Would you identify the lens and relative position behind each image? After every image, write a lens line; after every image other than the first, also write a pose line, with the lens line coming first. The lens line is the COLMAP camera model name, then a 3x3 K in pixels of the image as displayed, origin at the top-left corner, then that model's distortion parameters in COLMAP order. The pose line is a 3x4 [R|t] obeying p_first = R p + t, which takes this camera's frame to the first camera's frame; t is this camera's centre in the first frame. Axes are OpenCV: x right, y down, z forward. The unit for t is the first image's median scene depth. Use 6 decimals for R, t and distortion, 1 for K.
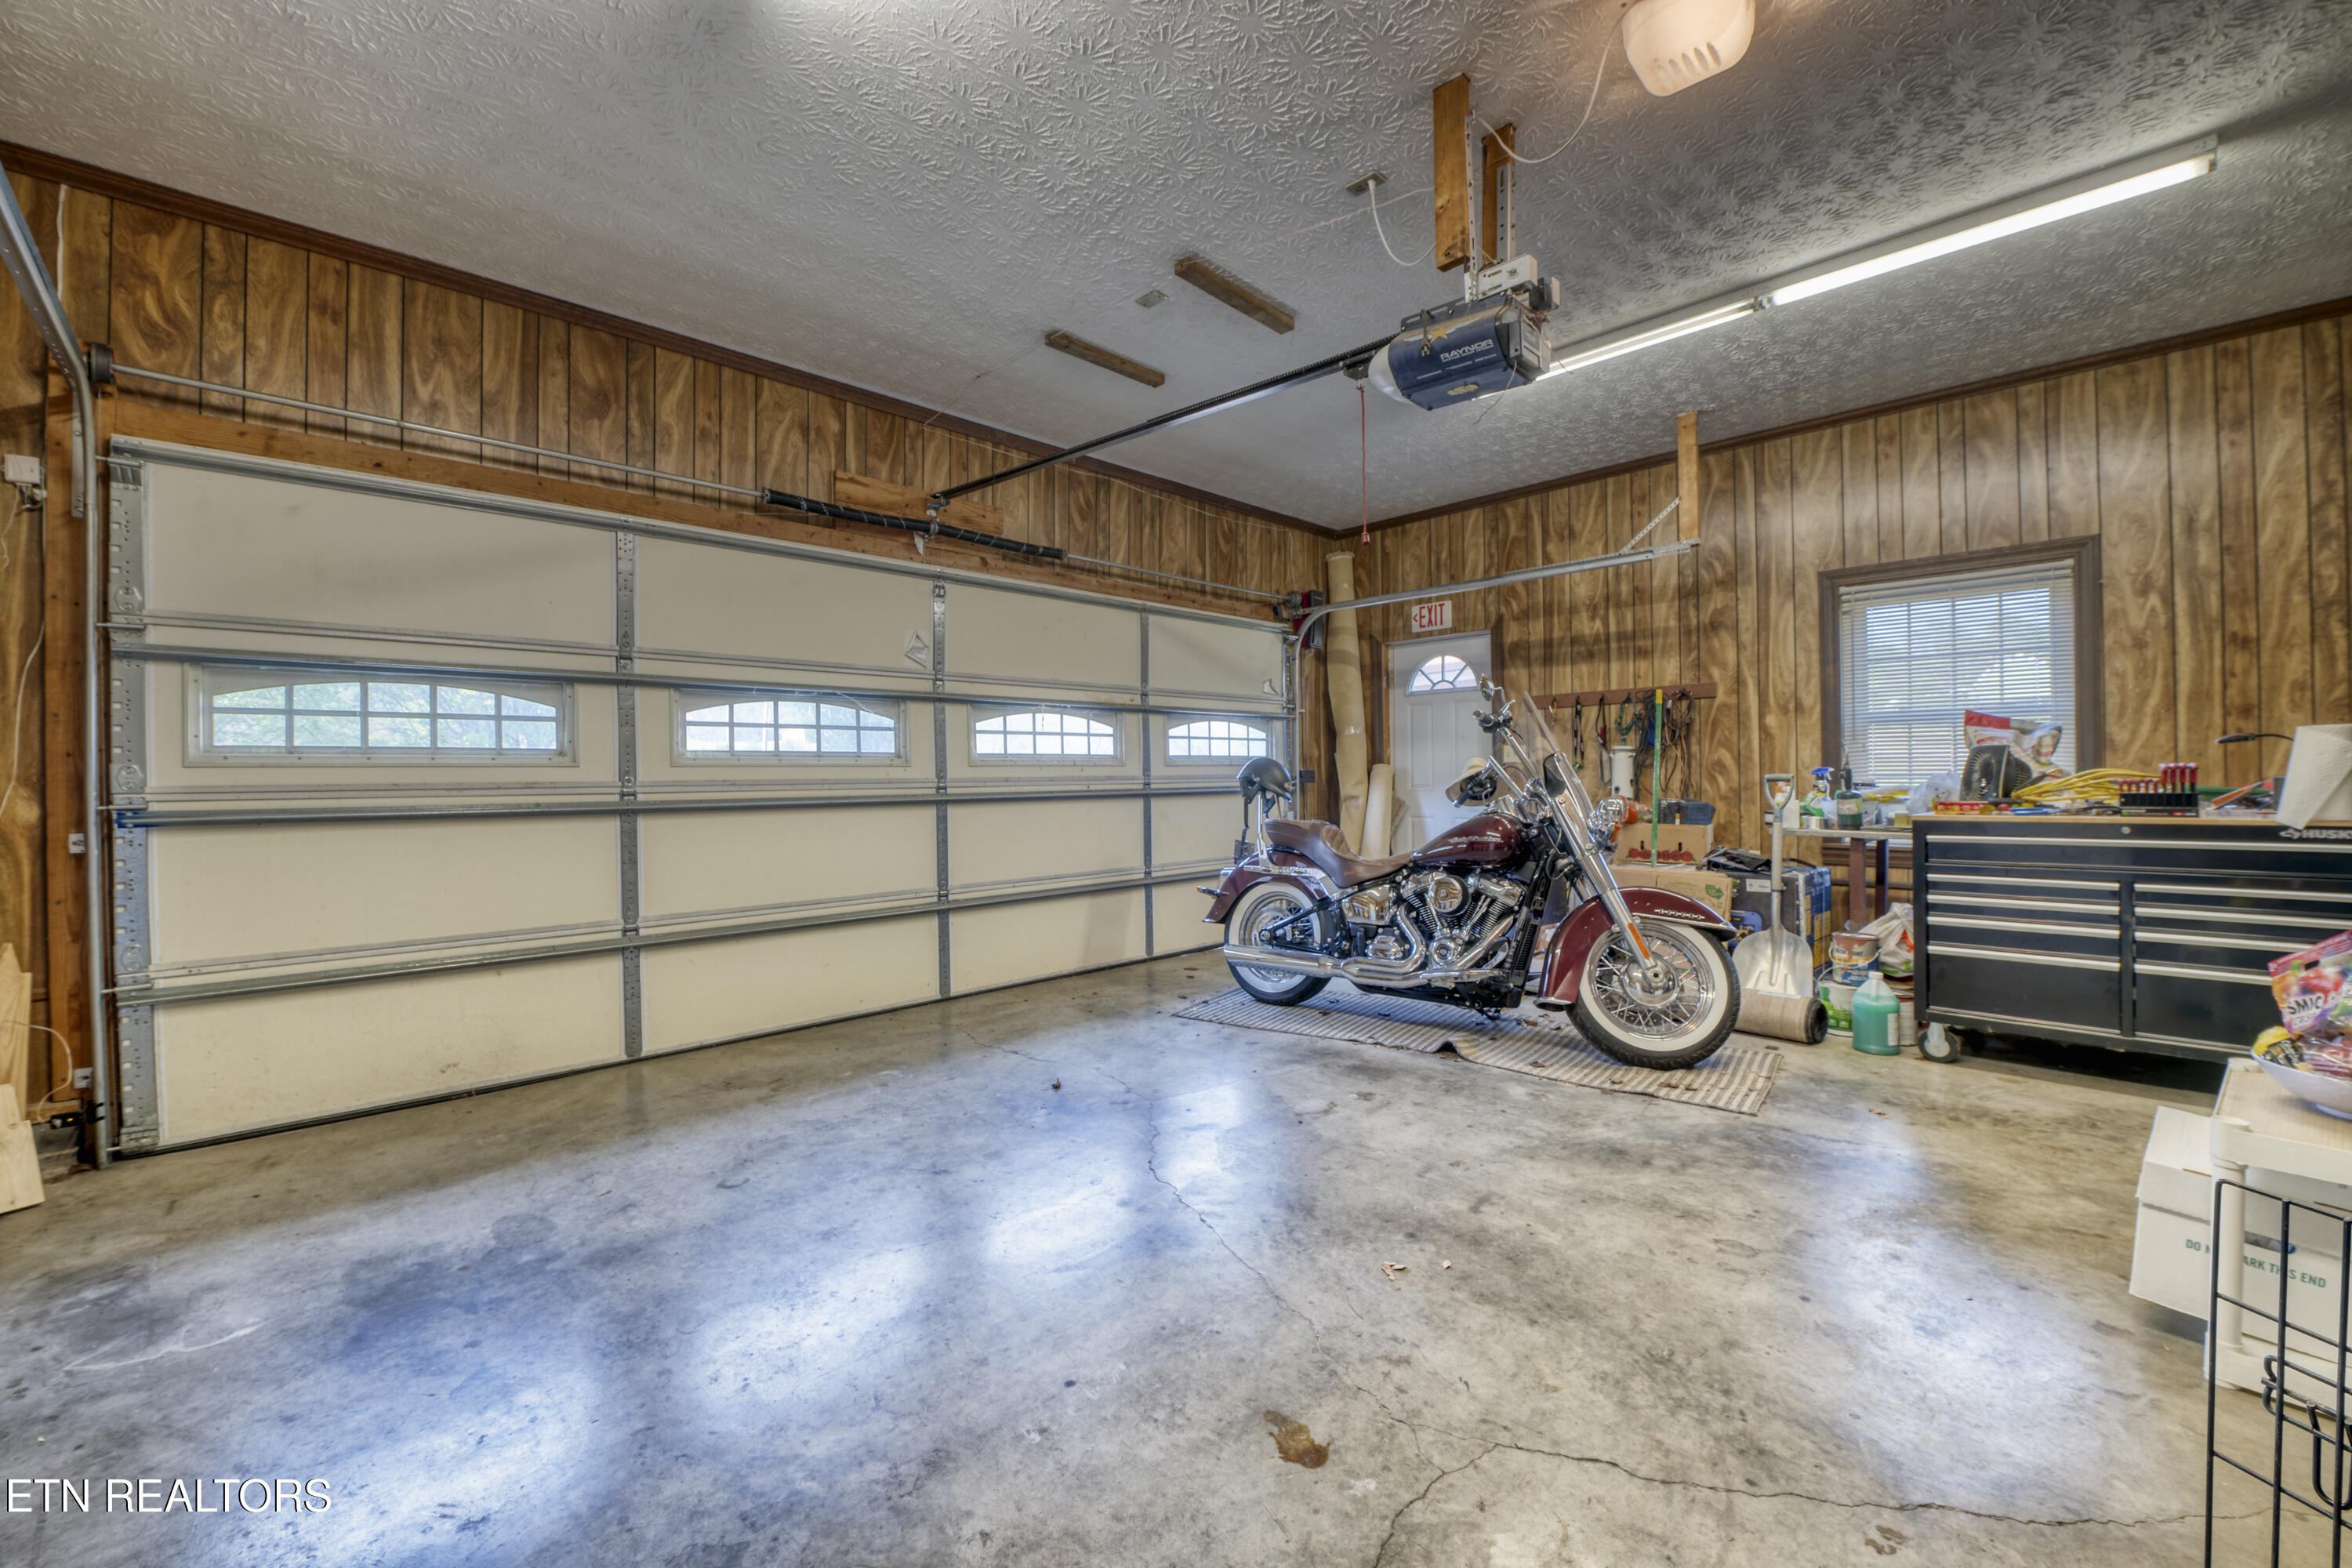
lens RADIAL K [[909.8, 0, 1193.0], [0, 909.8, 782.6], [0, 0, 1]] dist [-0.014407, -0.000089]
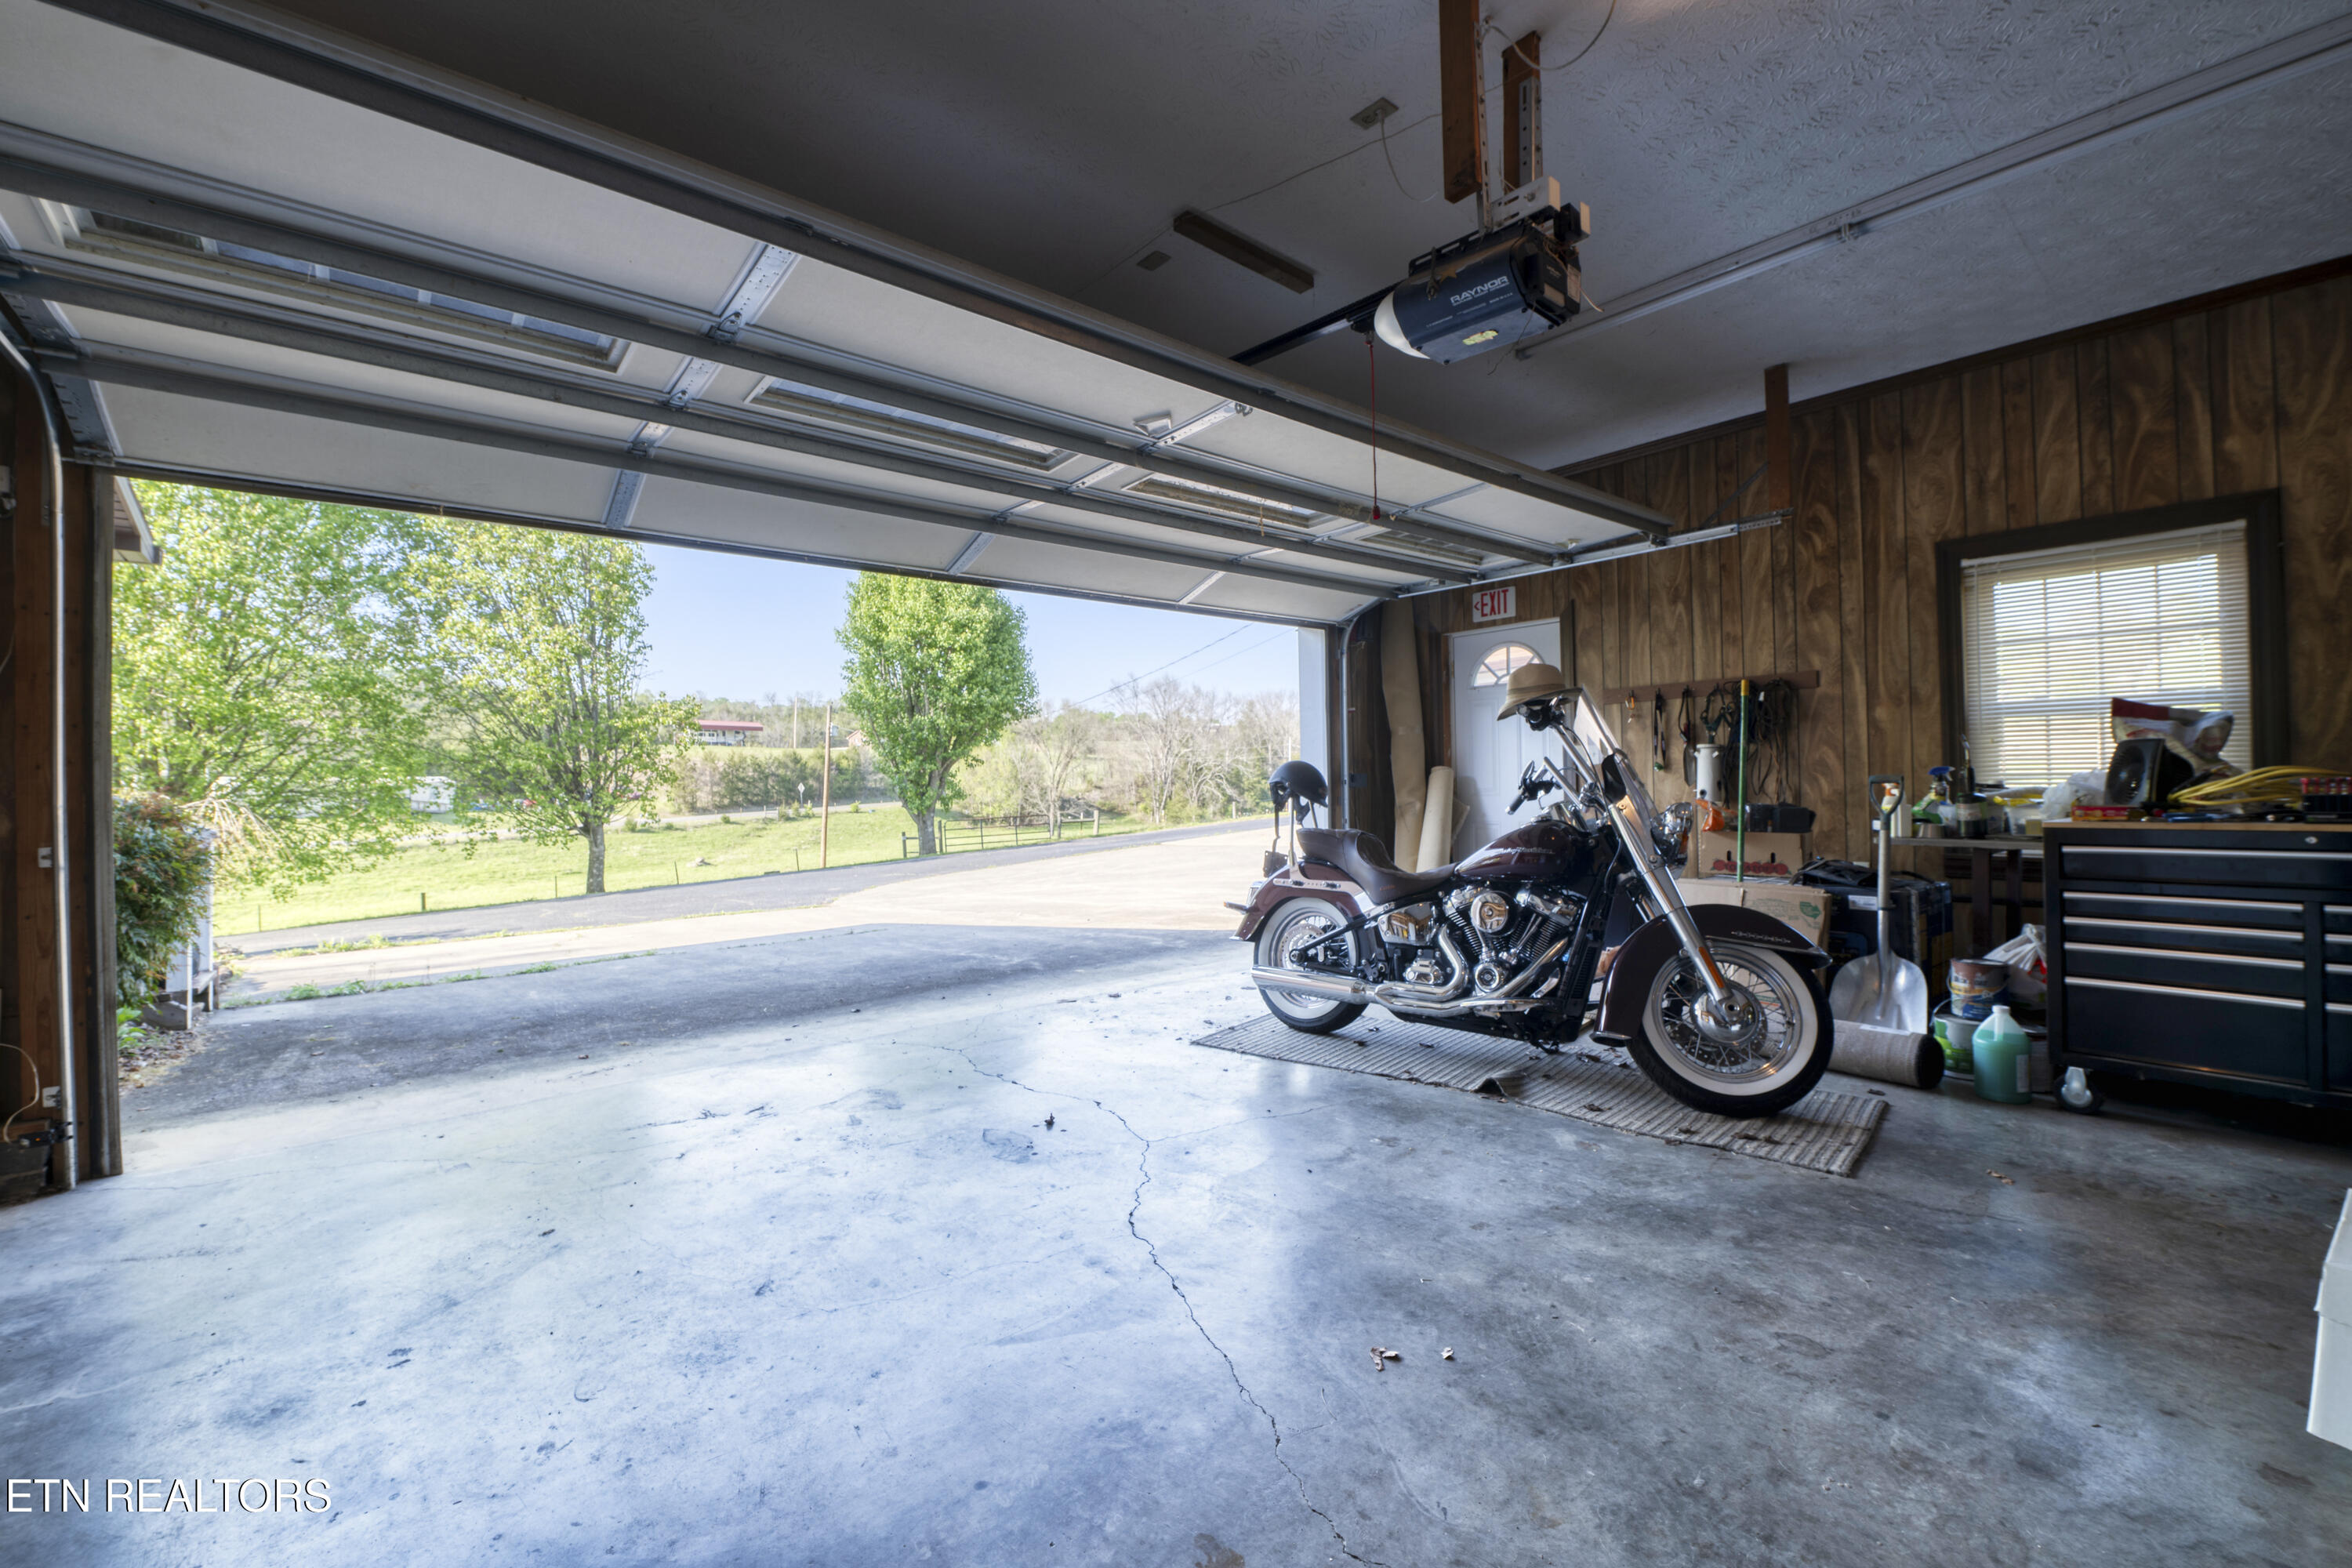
lens RADIAL K [[955.5, 0, 1194.1], [0, 955.5, 780.6], [0, 0, 1]] dist [-0.014615, -0.000198]
pose [[0.997077, -0.006668, -0.076107, 0.065757], [0.006122, 0.999954, -0.007404, -0.000935], [0.076153, 0.006916, 0.997072, 0.049651]]
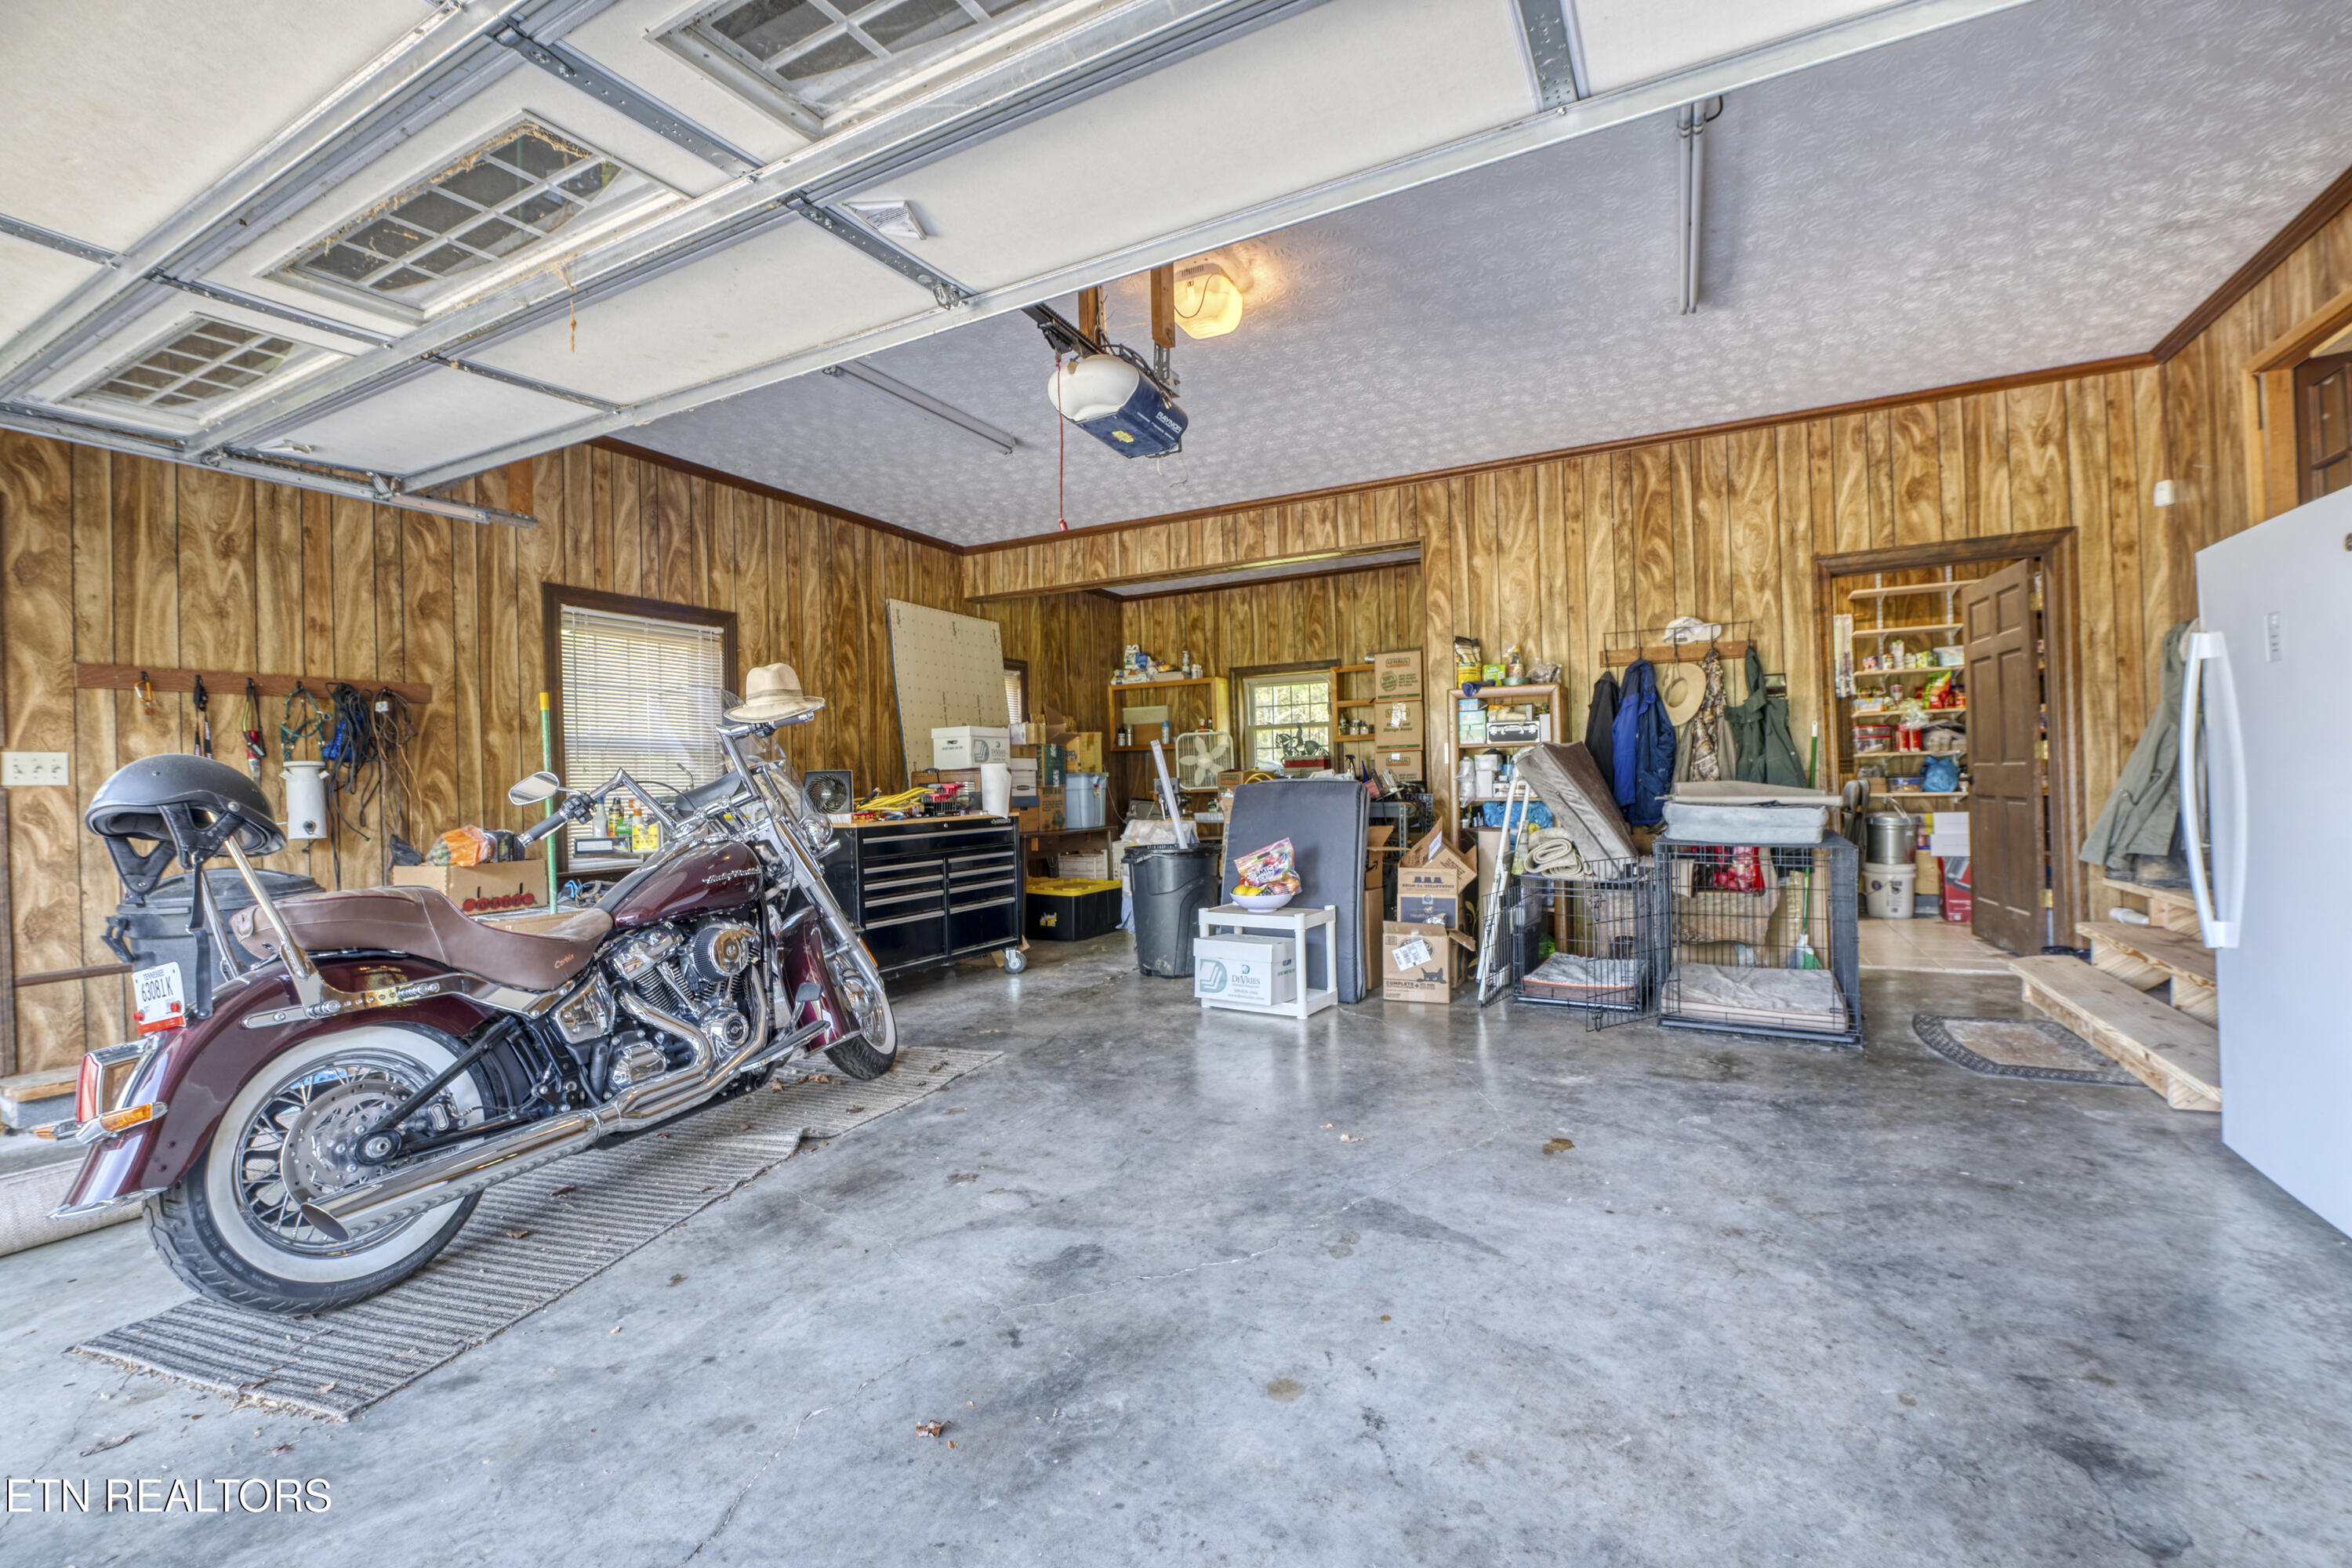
lens RADIAL K [[955.5, 0, 1194.1], [0, 955.5, 780.6], [0, 0, 1]] dist [-0.014615, -0.000198]
pose [[-0.297221, 0.019716, 0.954605, -0.618170], [0.032952, 0.999403, -0.010382, 0.005008], [-0.954240, 0.028370, -0.297693, 0.933166]]
